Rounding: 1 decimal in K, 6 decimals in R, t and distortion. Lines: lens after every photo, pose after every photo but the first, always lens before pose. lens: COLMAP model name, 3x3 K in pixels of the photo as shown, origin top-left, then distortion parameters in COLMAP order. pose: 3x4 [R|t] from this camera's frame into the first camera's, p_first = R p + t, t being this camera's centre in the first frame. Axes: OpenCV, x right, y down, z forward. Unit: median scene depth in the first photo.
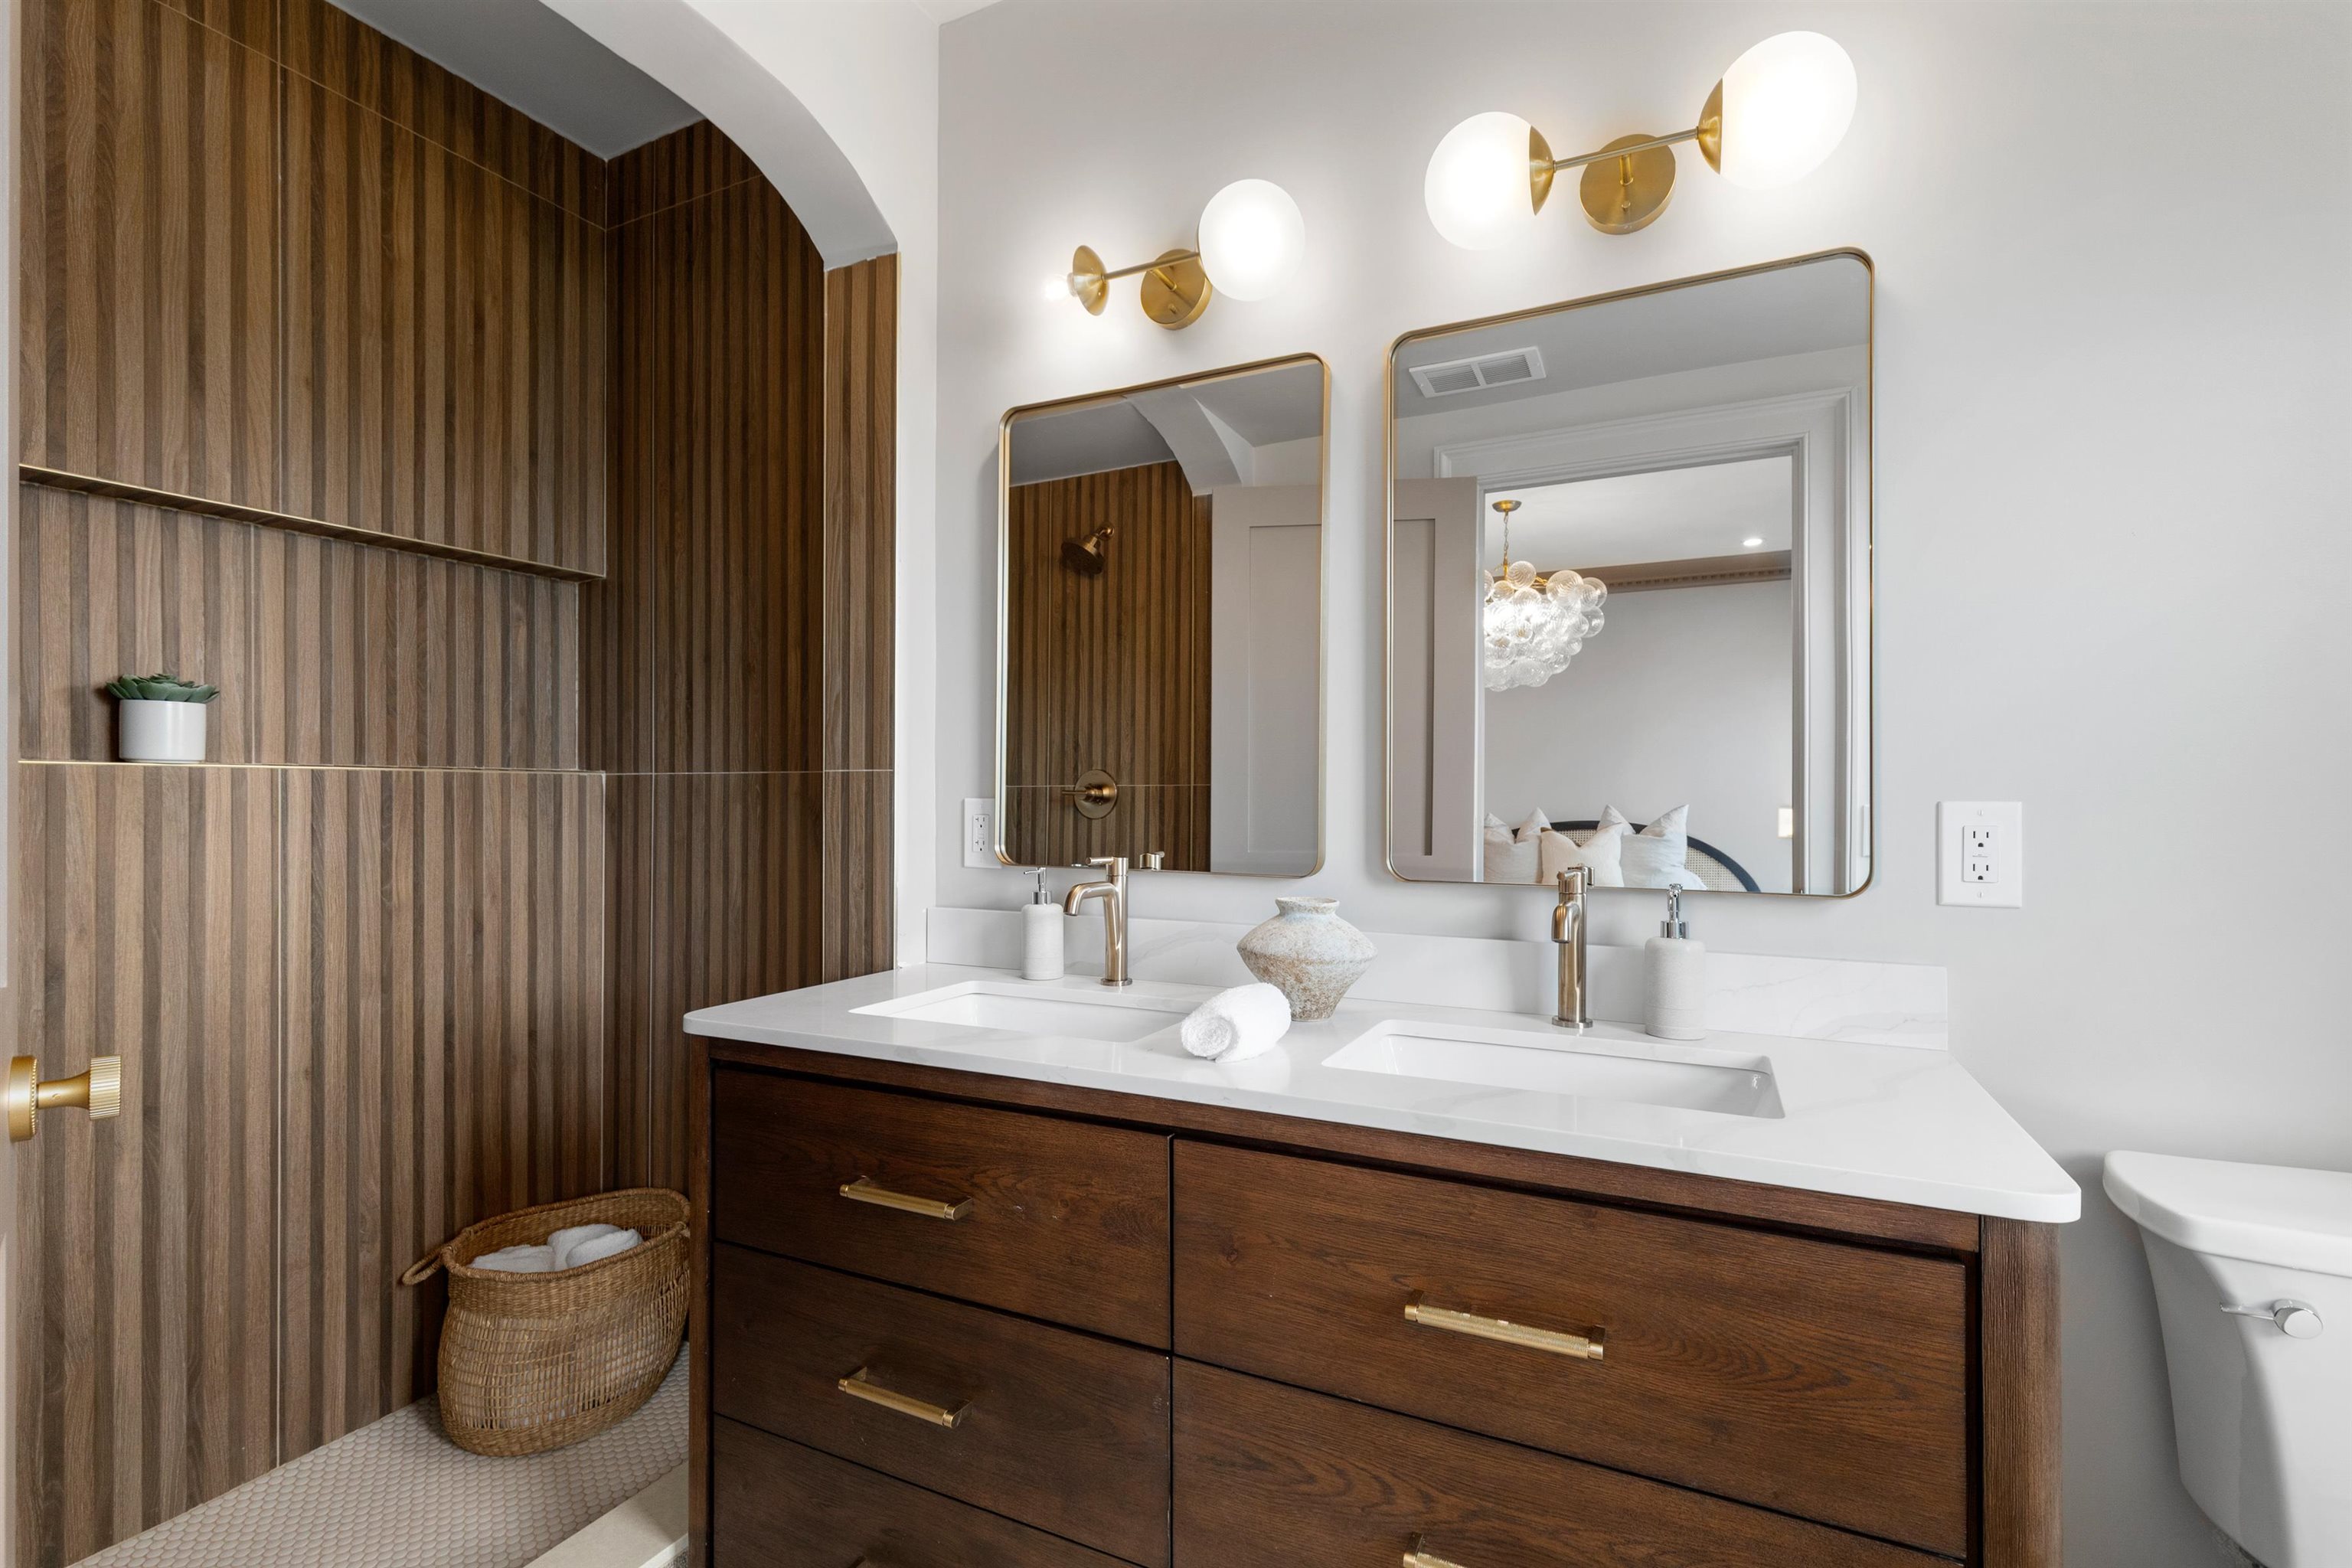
lens RADIAL K [[1066.4, 0, 1150.6], [0, 1066.4, 799.1], [0, 0, 1]] dist [-0.001064, -0.000548]
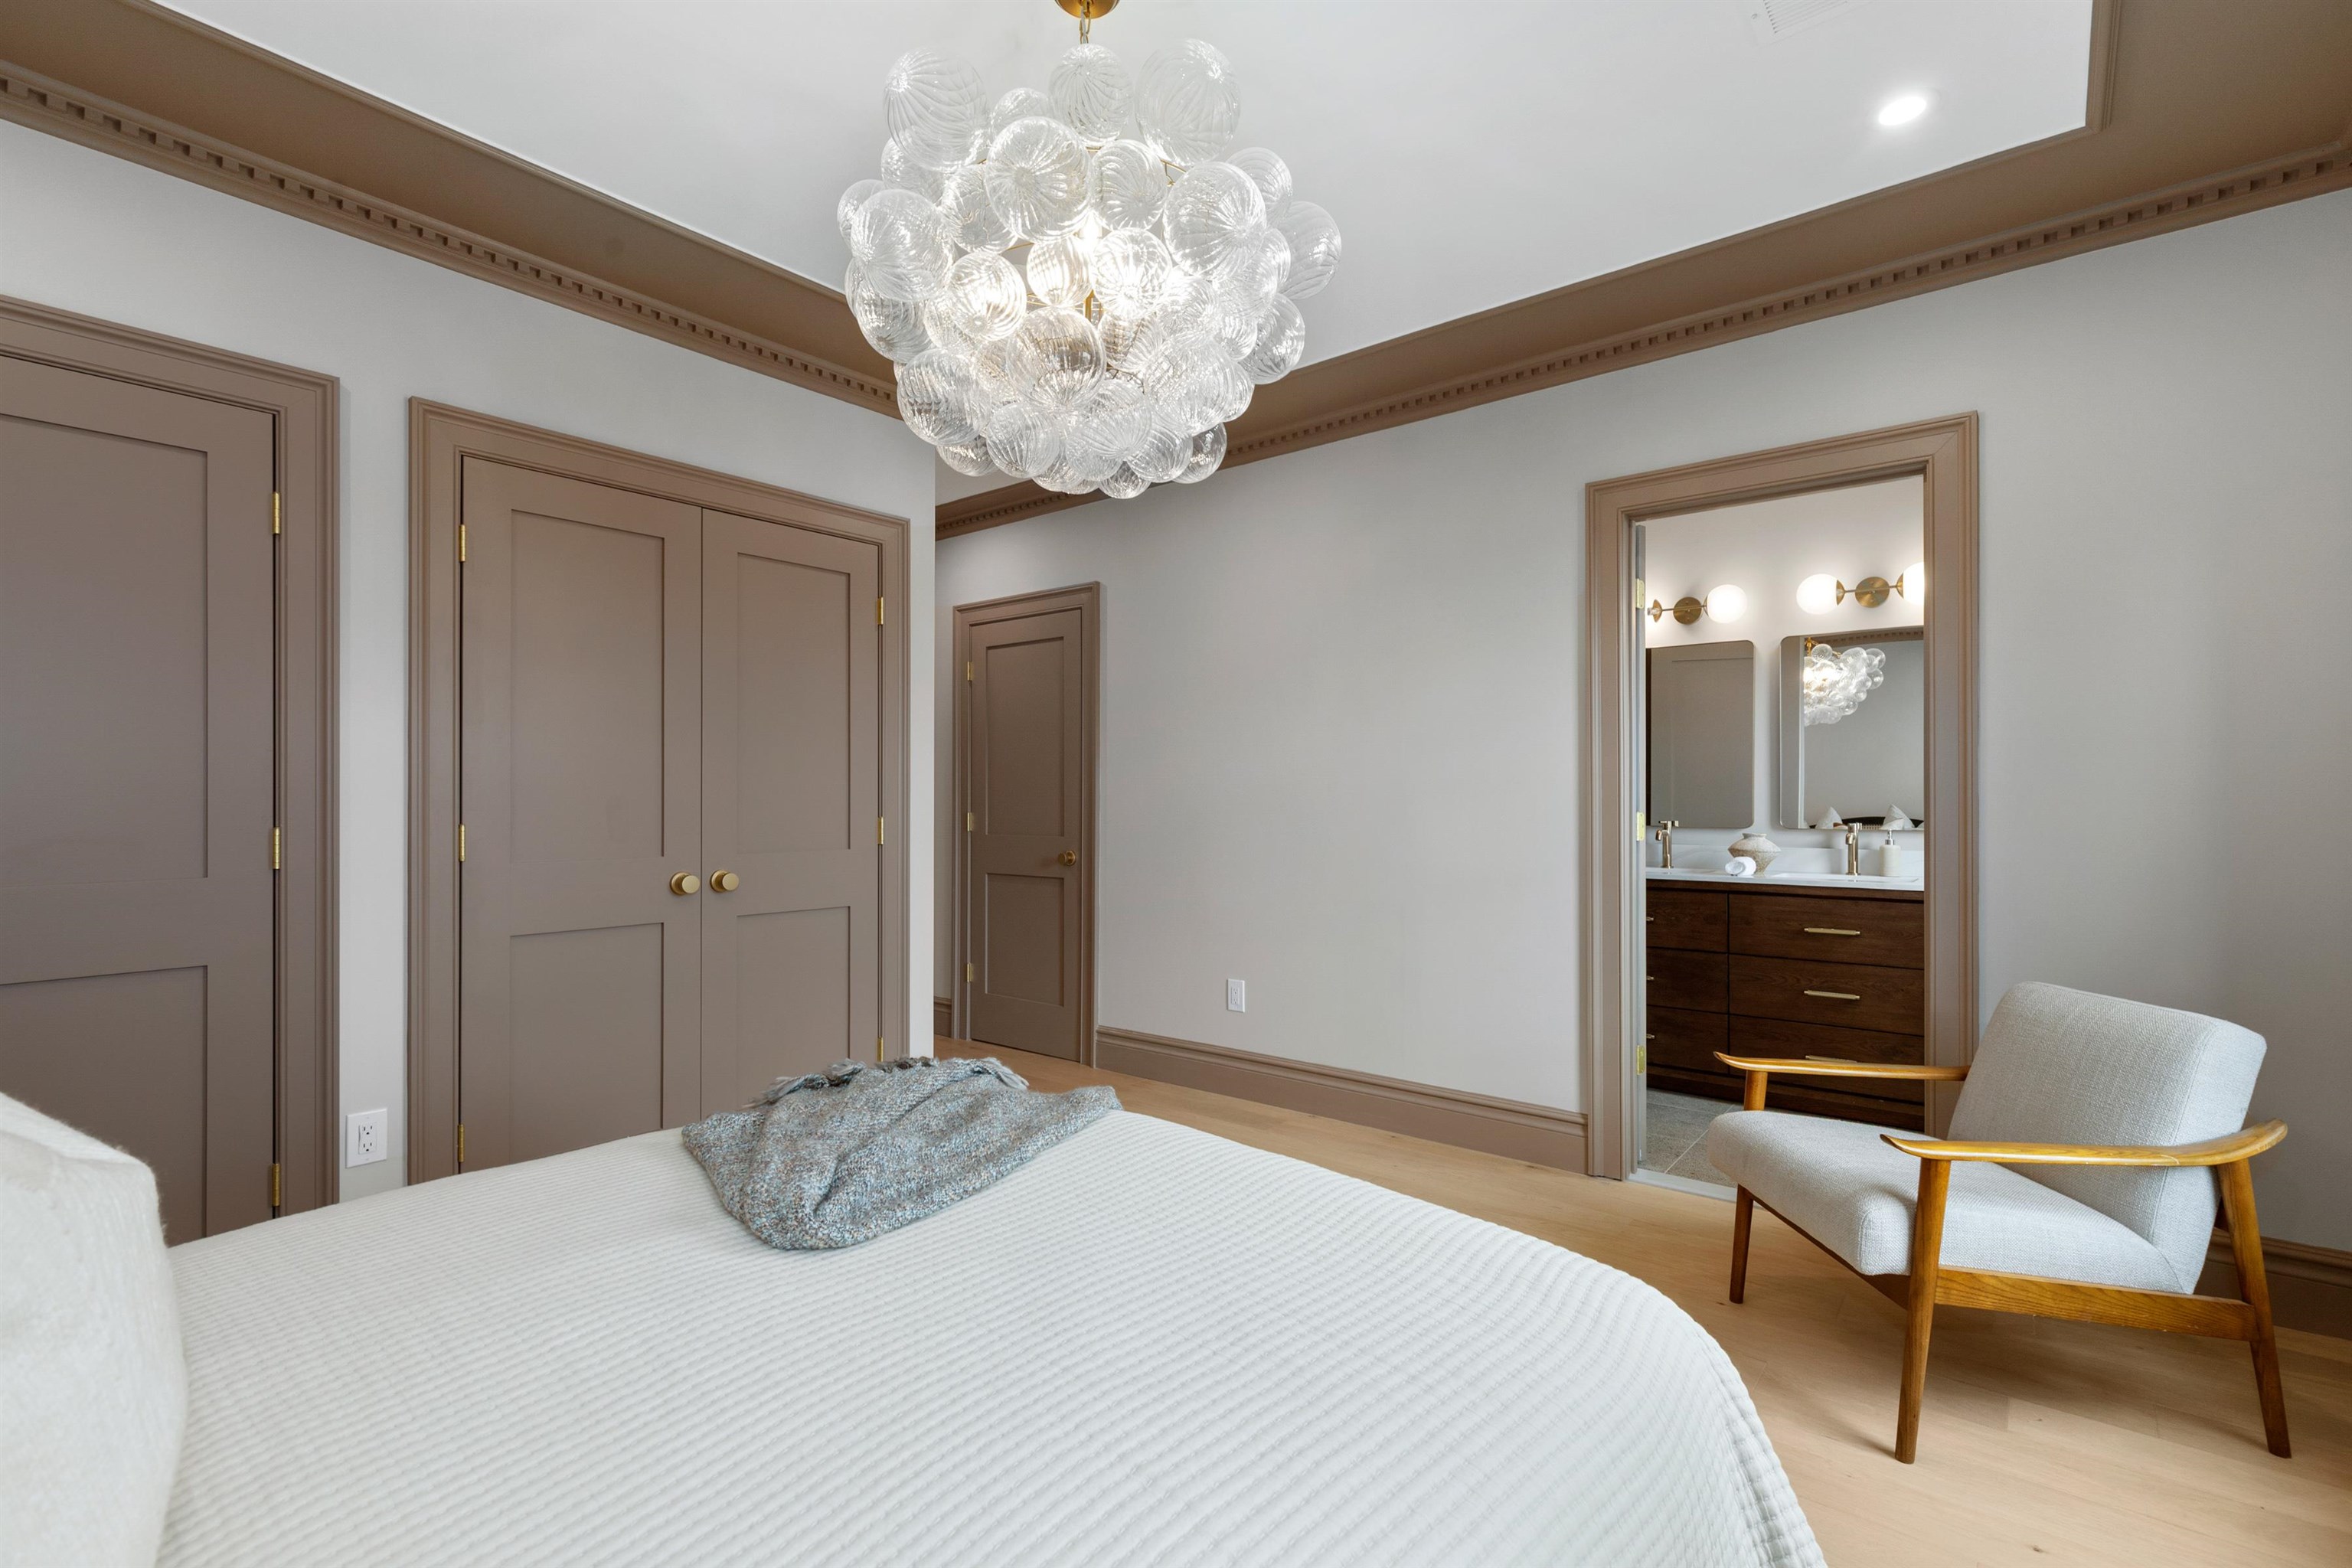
lens RADIAL K [[1066.4, 0, 1150.6], [0, 1066.4, 799.1], [0, 0, 1]] dist [-0.001064, -0.000548]
pose [[0.976774, -0.002438, -0.214260, -0.642184], [0.001714, 0.999992, -0.003568, 0.004810], [0.214267, 0.003118, 0.976770, -1.694821]]
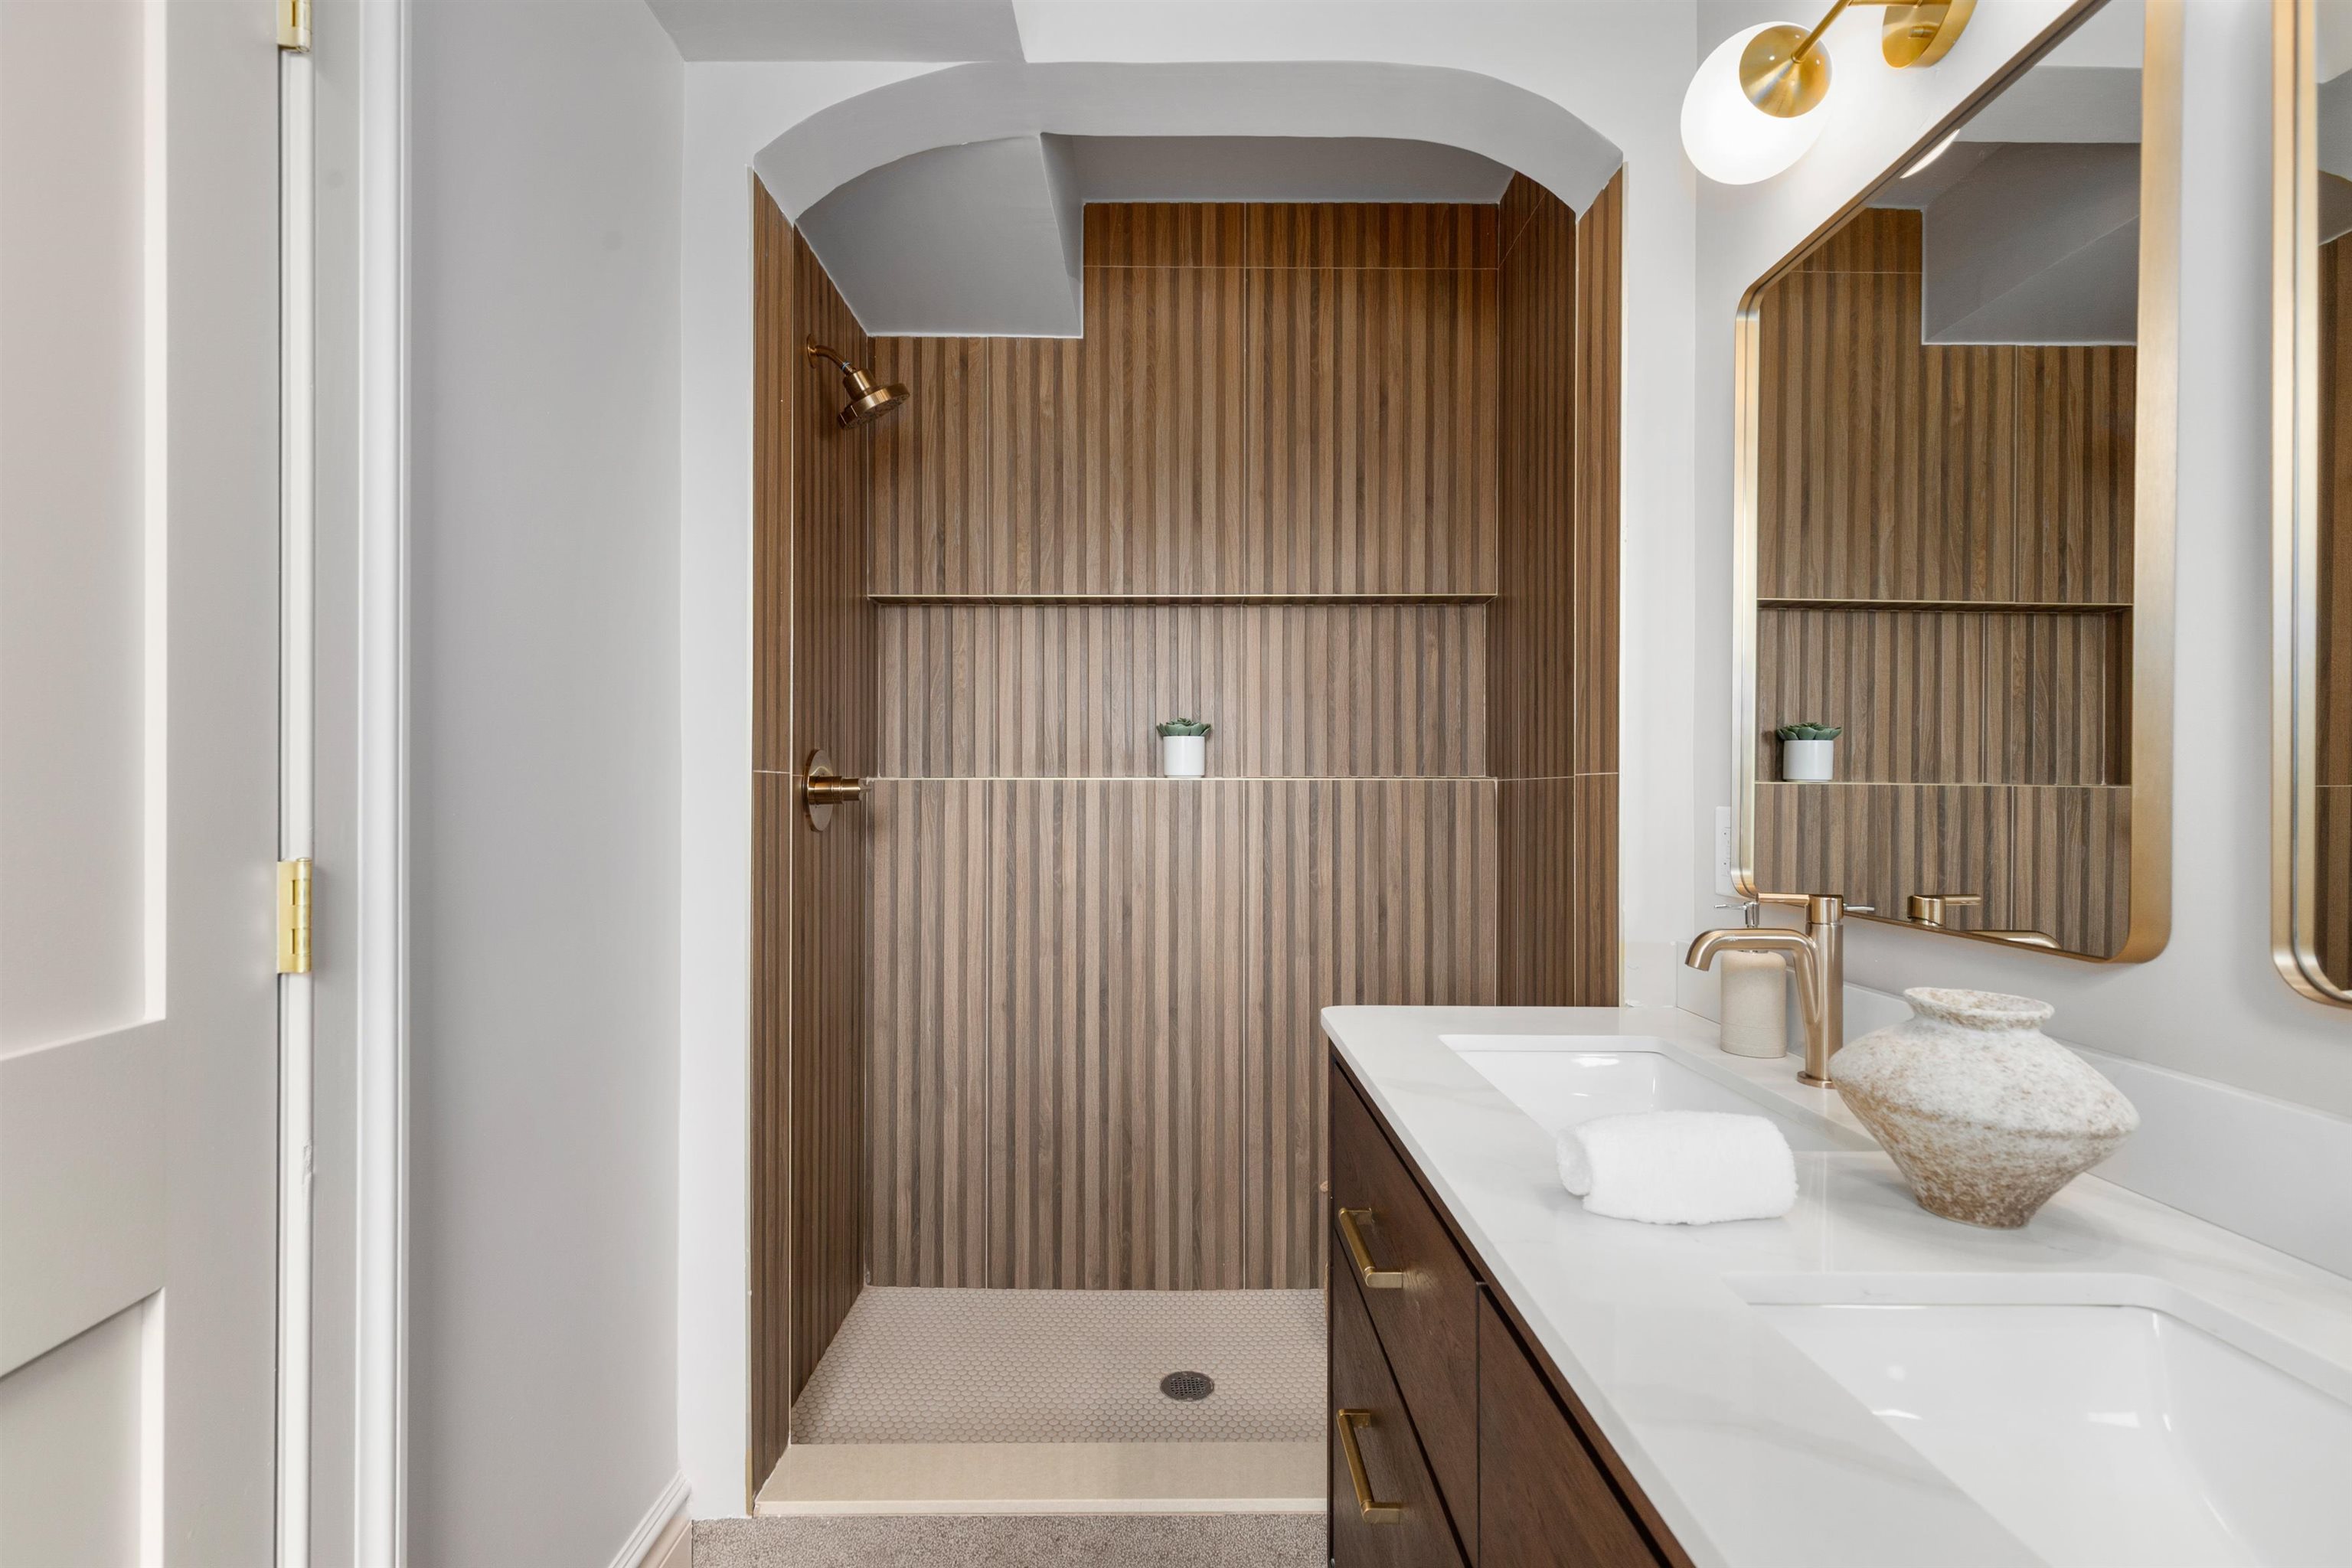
lens RADIAL K [[1047.7, 0, 1177.2], [0, 1047.7, 793.5], [0, 0, 1]] dist [0.014624, -0.000220]
pose [[0.462337, -0.001252, -0.886703, 0.326872], [-0.003560, 0.999988, -0.003268, -0.006411], [0.886697, 0.004668, 0.462327, 0.283918]]
